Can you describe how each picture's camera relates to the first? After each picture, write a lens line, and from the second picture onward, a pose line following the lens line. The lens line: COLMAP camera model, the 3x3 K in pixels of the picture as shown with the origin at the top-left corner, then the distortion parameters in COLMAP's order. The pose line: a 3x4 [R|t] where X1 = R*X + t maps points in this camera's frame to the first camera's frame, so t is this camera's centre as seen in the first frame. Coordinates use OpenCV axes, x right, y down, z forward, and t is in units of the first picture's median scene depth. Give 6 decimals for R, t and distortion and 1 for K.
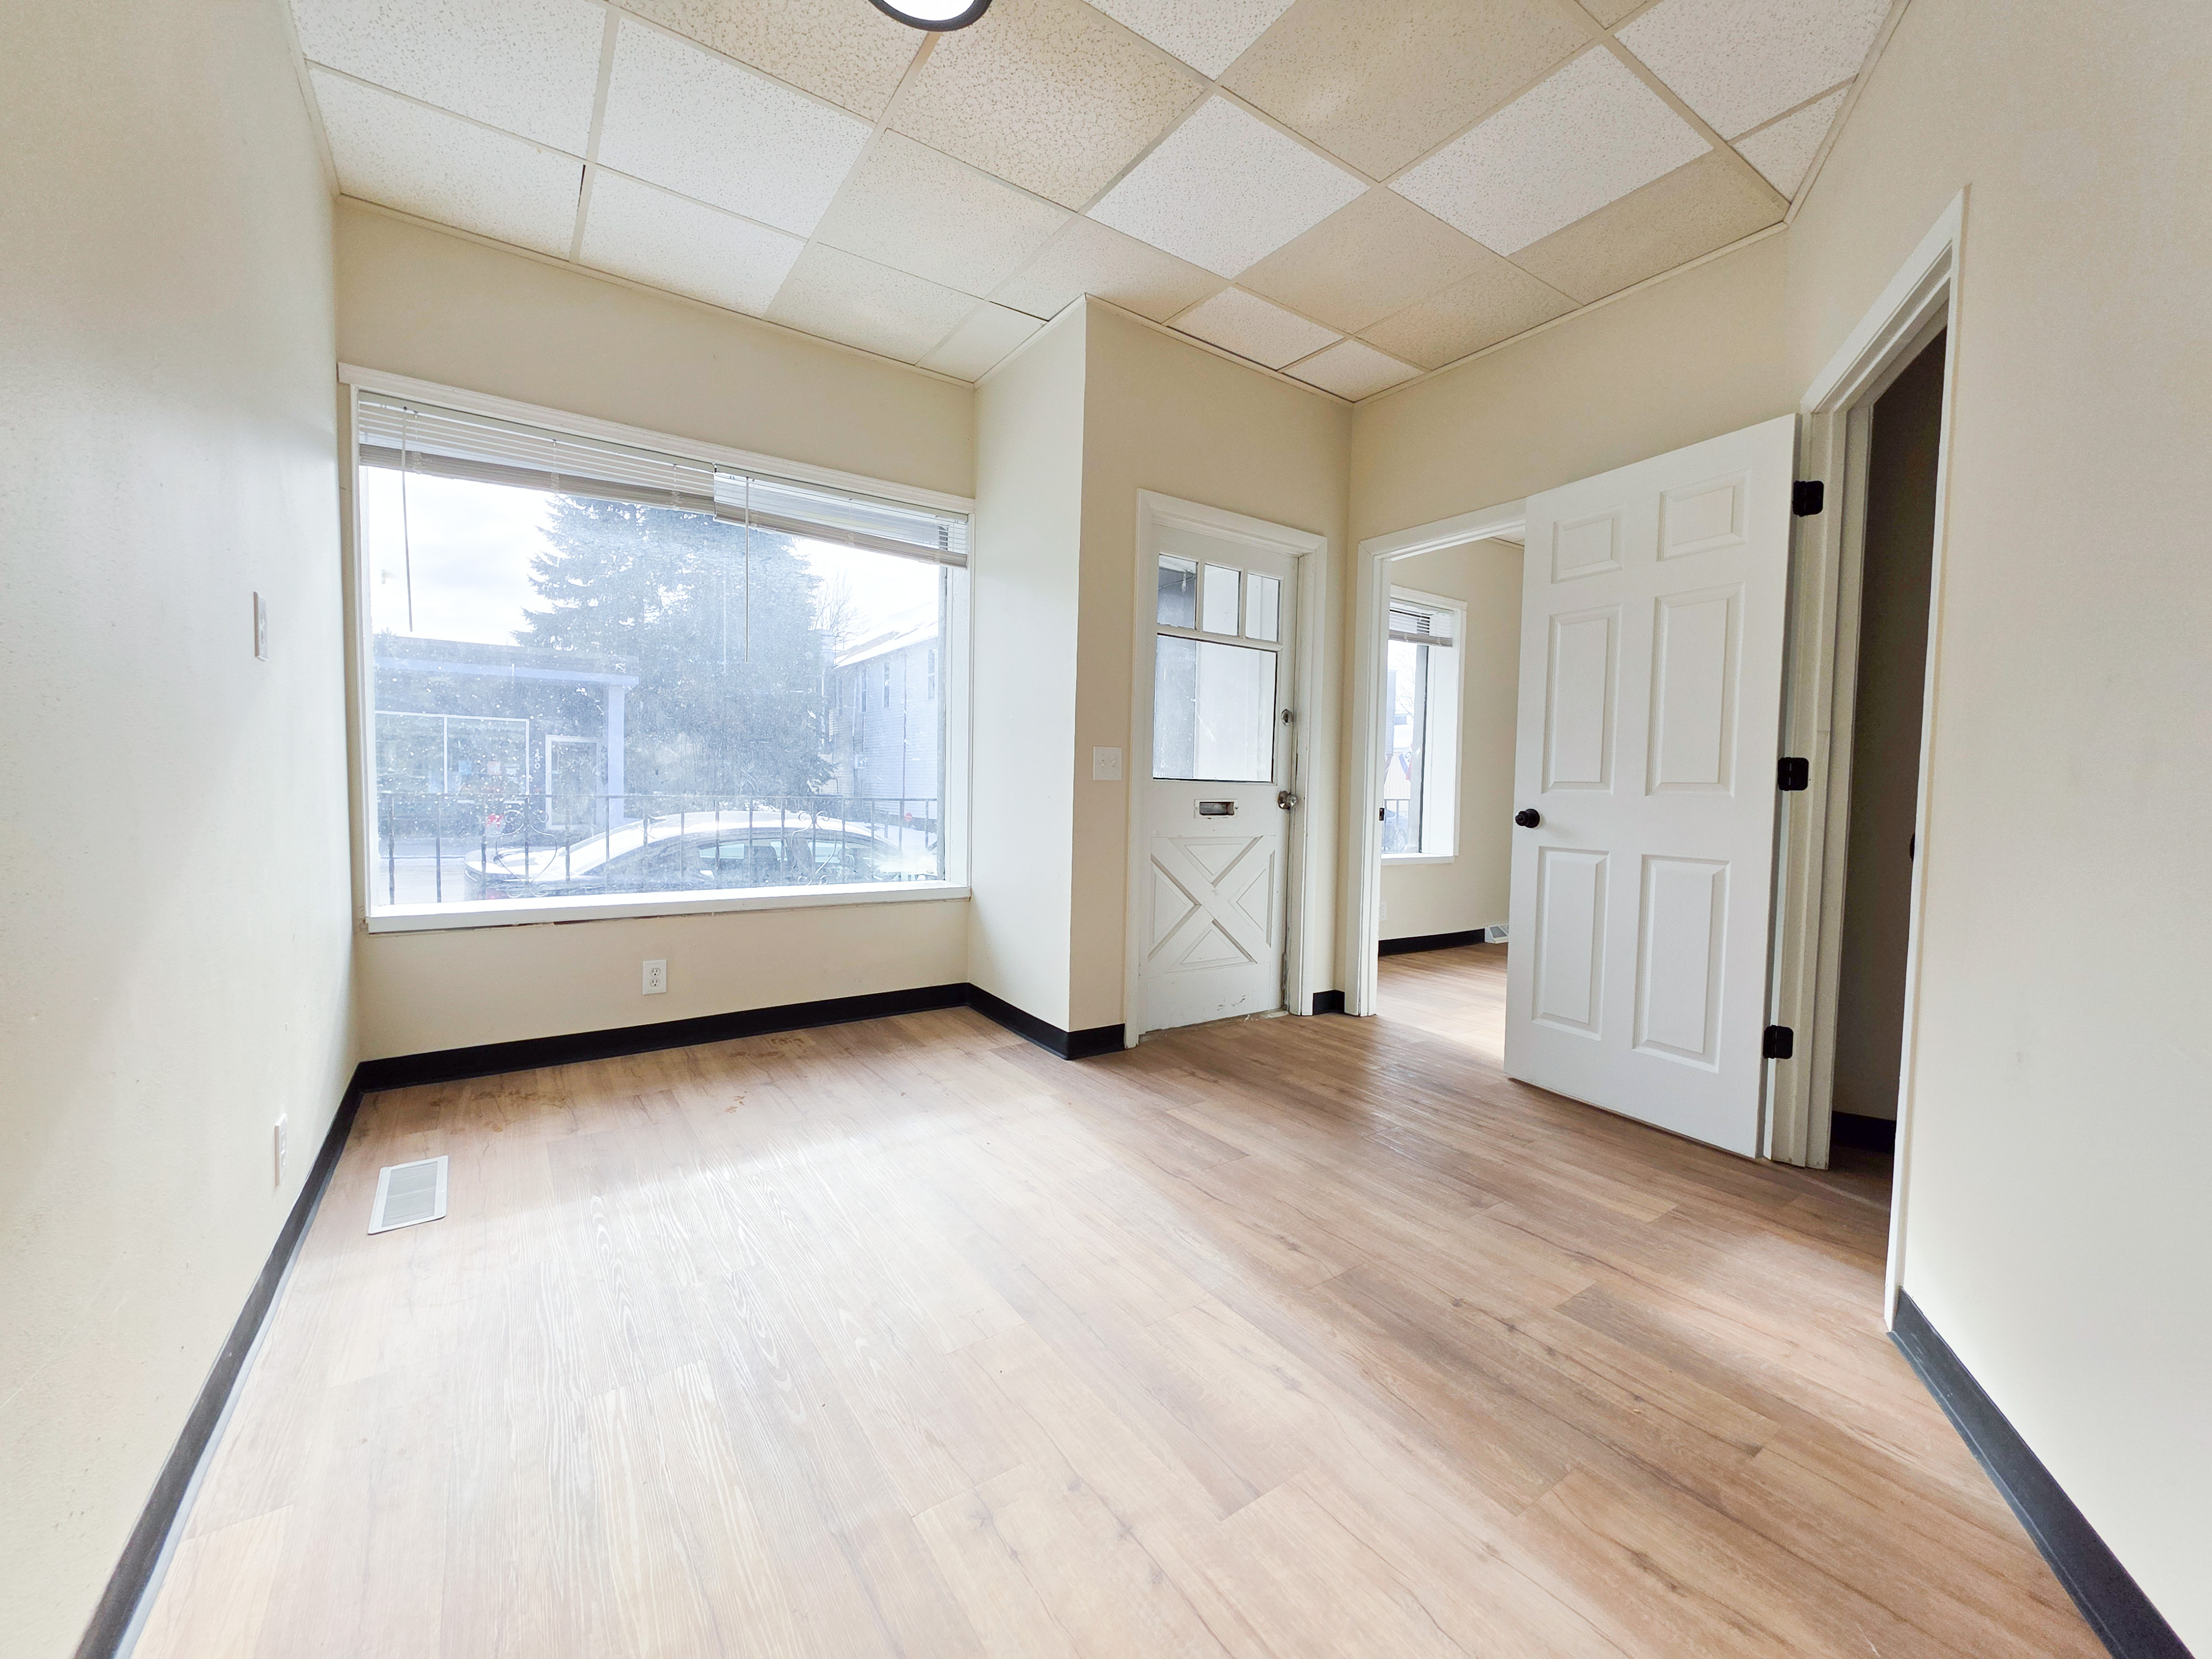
lens RADIAL K [[880.3, 0, 1098.2], [0, 880.3, 823.8], [0, 0, 1]] dist [-0.000171, 0.000715]
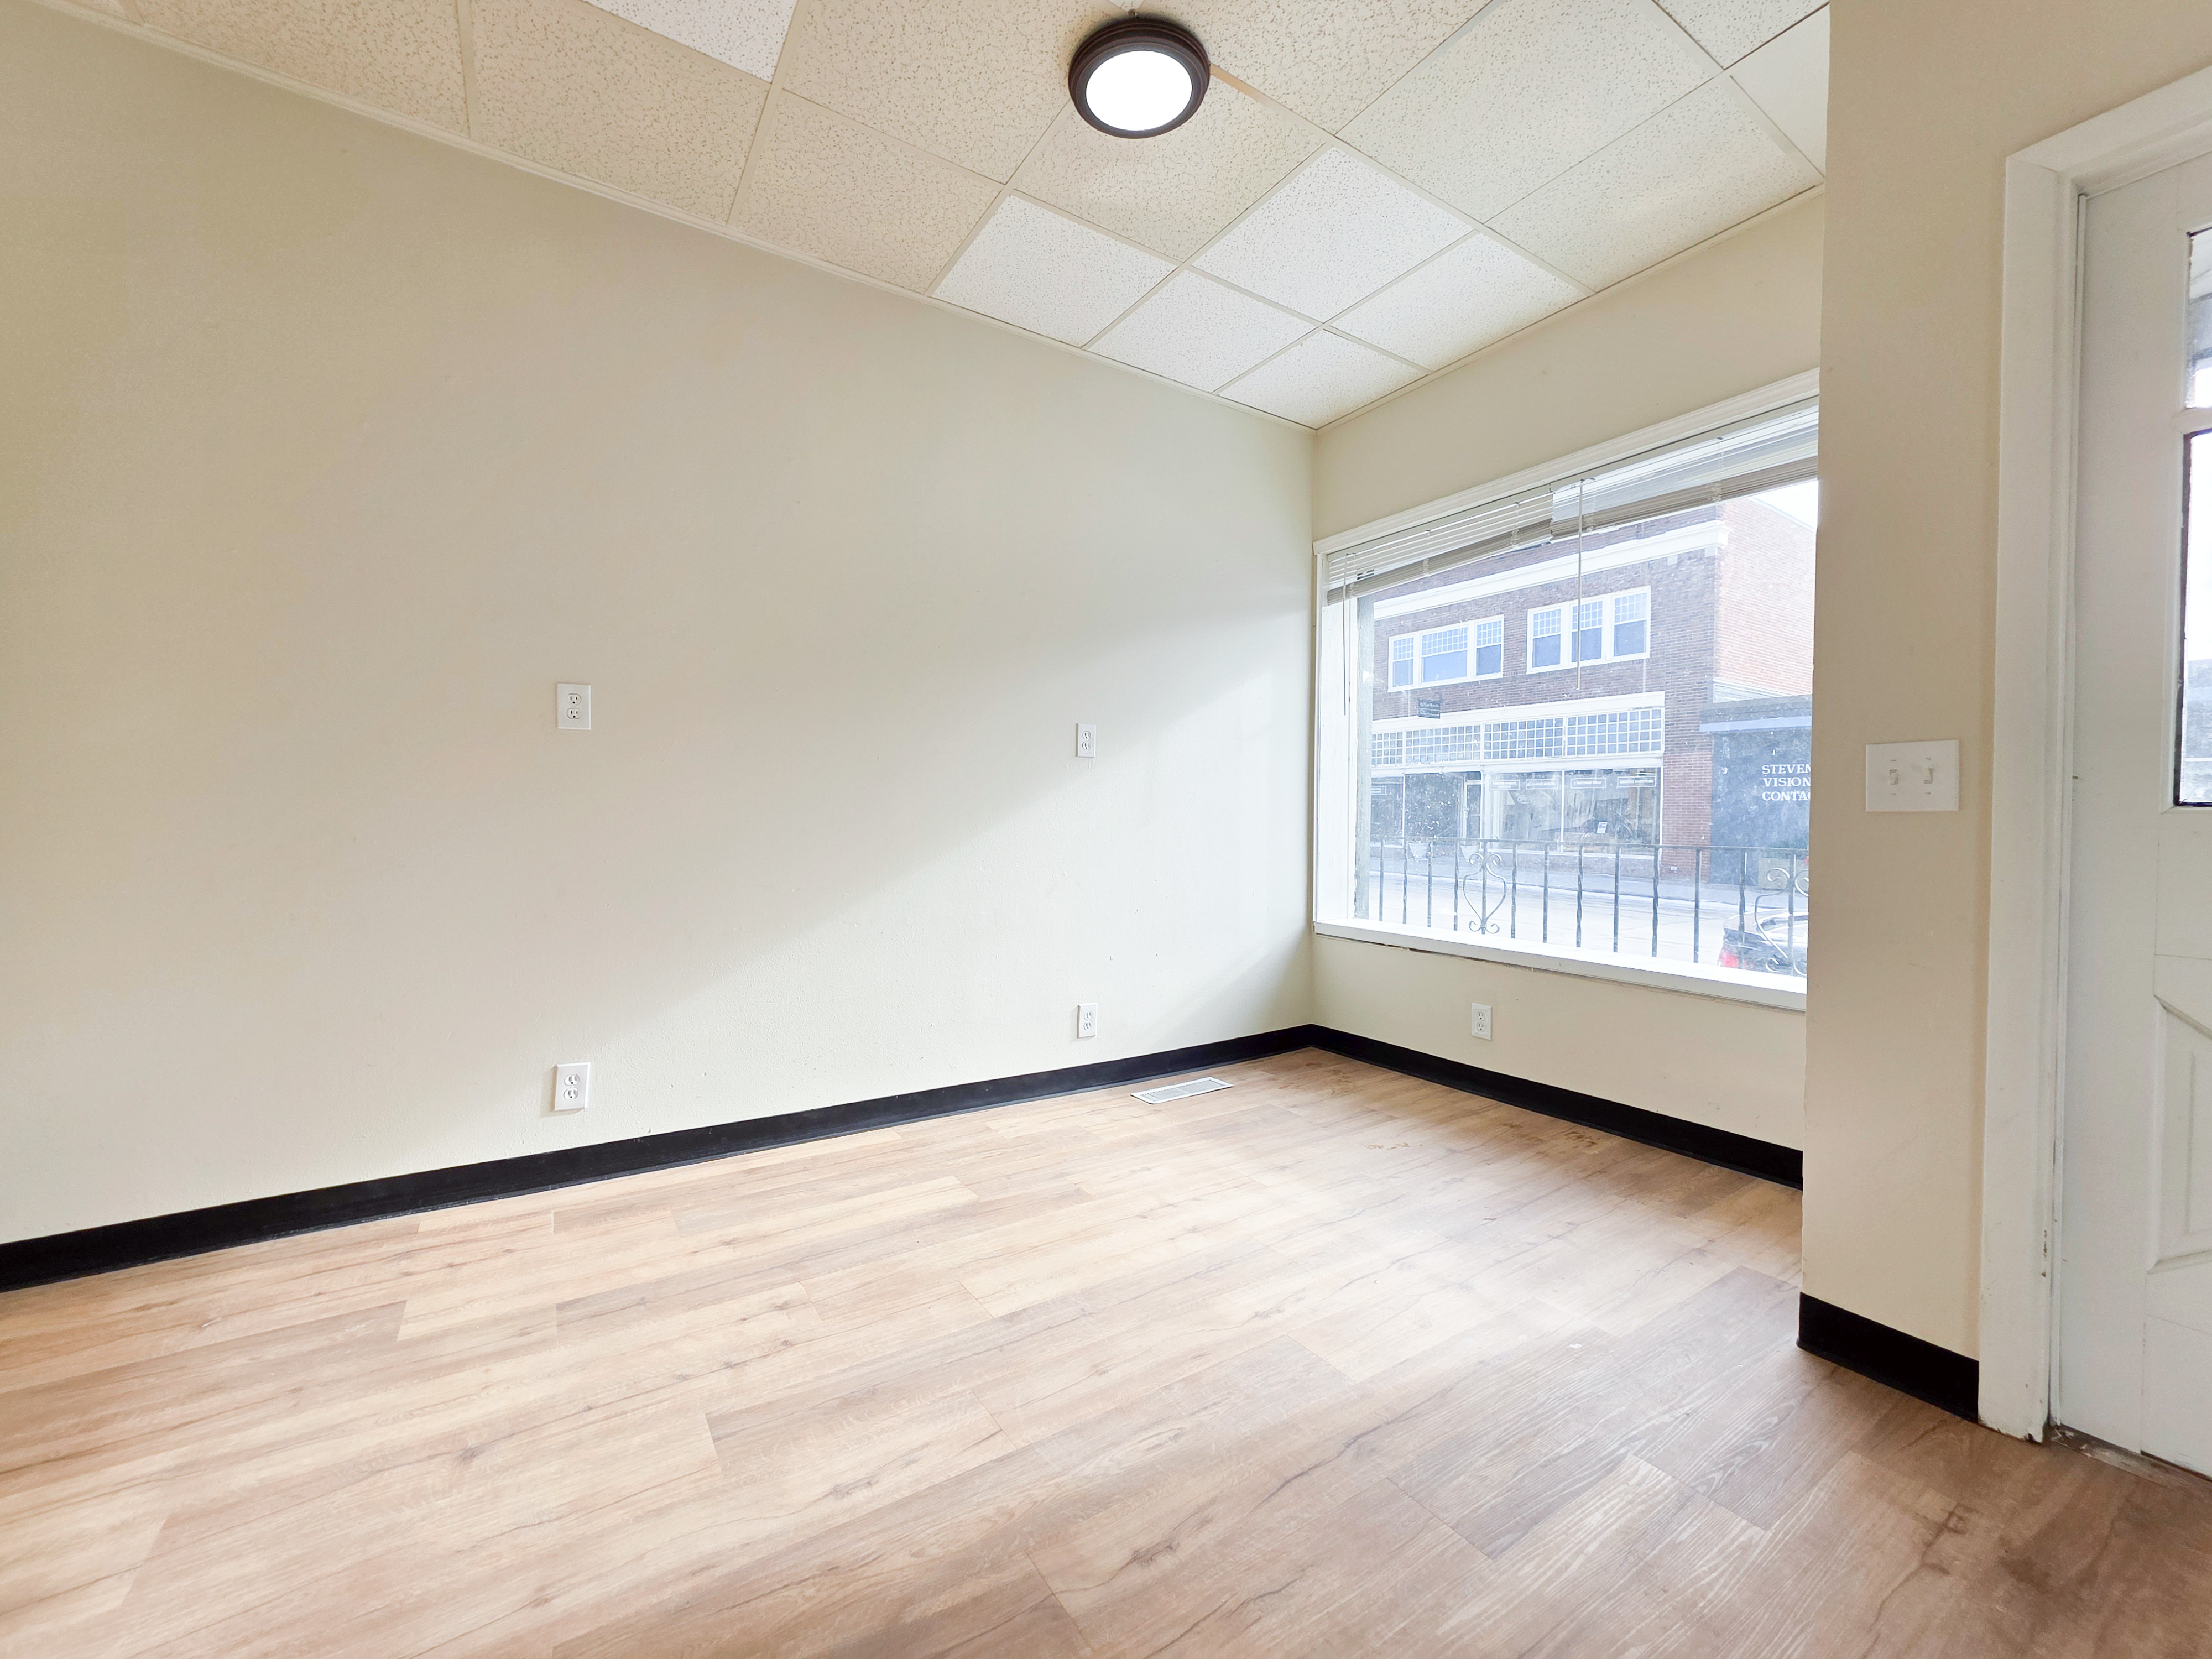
lens RADIAL K [[885.7, 0, 1096.8], [0, 885.7, 822.5], [0, 0, 1]] dist [0.002107, 0.000439]
pose [[-0.031883, -0.014901, -0.999381, 0.591540], [-0.058208, 0.998219, -0.013027, -0.013852], [0.997795, 0.057757, -0.032694, 0.669948]]
